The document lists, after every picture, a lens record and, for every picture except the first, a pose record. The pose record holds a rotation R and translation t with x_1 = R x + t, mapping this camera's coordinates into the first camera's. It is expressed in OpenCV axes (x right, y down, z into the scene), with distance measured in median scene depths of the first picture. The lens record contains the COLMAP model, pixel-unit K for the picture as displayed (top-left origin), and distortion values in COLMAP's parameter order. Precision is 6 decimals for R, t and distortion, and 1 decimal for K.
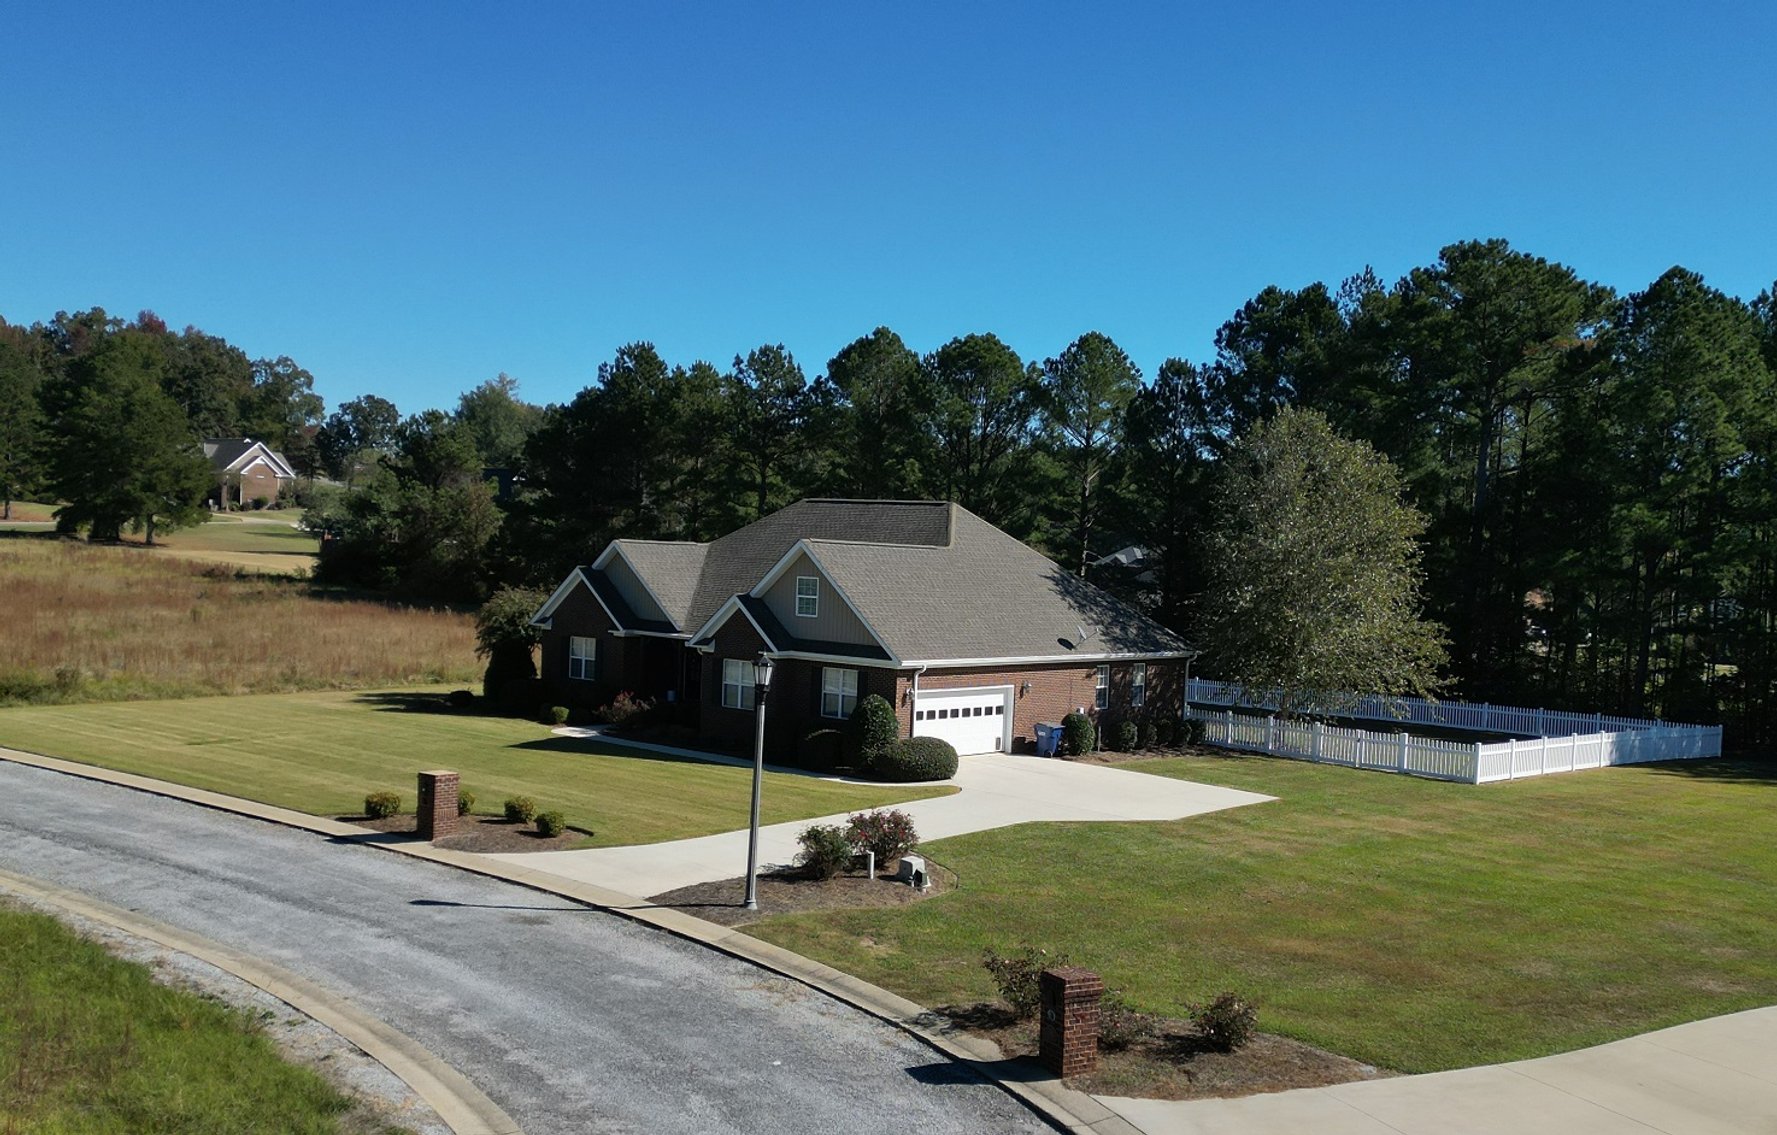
lens RADIAL K [[1667.0, 0, 913.8], [0, 1667.0, 698.6], [0, 0, 1]] dist [0.149428, -0.254355]
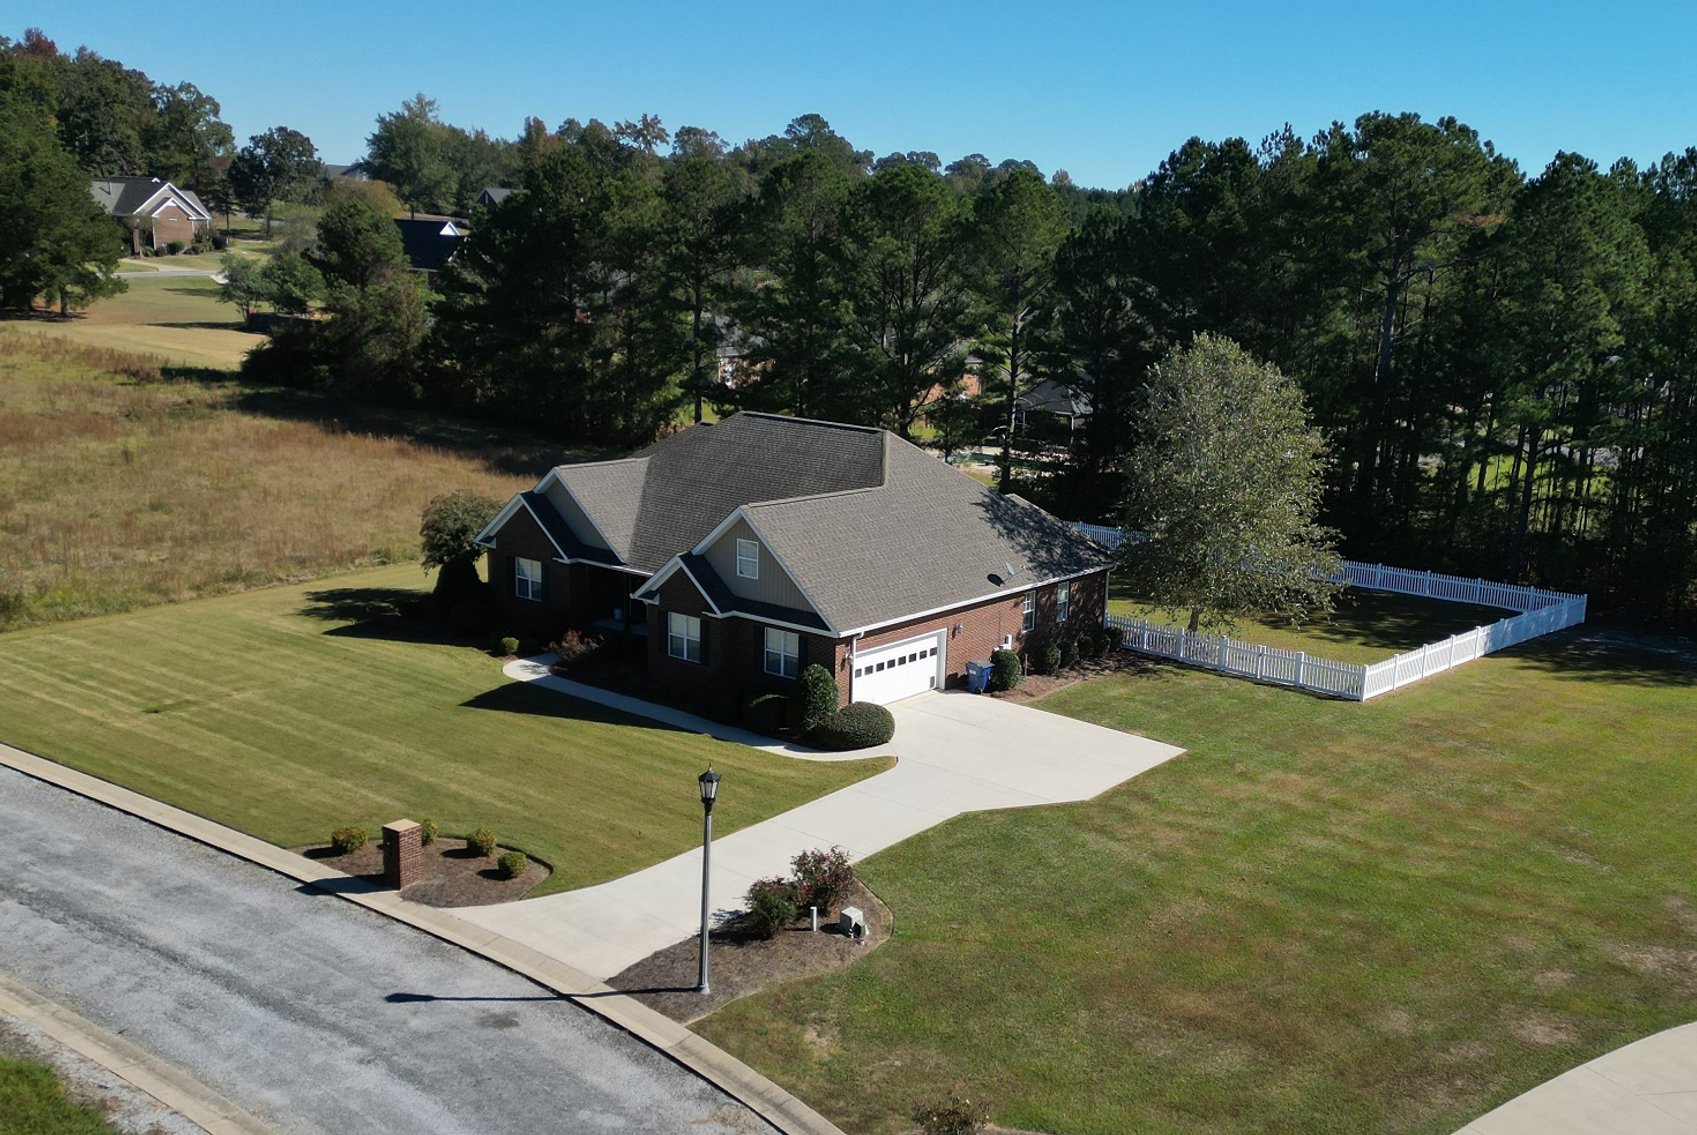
lens RADIAL K [[1602.5, 0, 985.6], [0, 1602.5, 665.7], [0, 0, 1]] dist [0.104331, -0.108193]
pose [[0.996790, -0.018841, 0.077814, 0.004347], [0.005408, 0.985540, 0.169356, -0.135259], [-0.079879, -0.168392, 0.982478, -0.010523]]
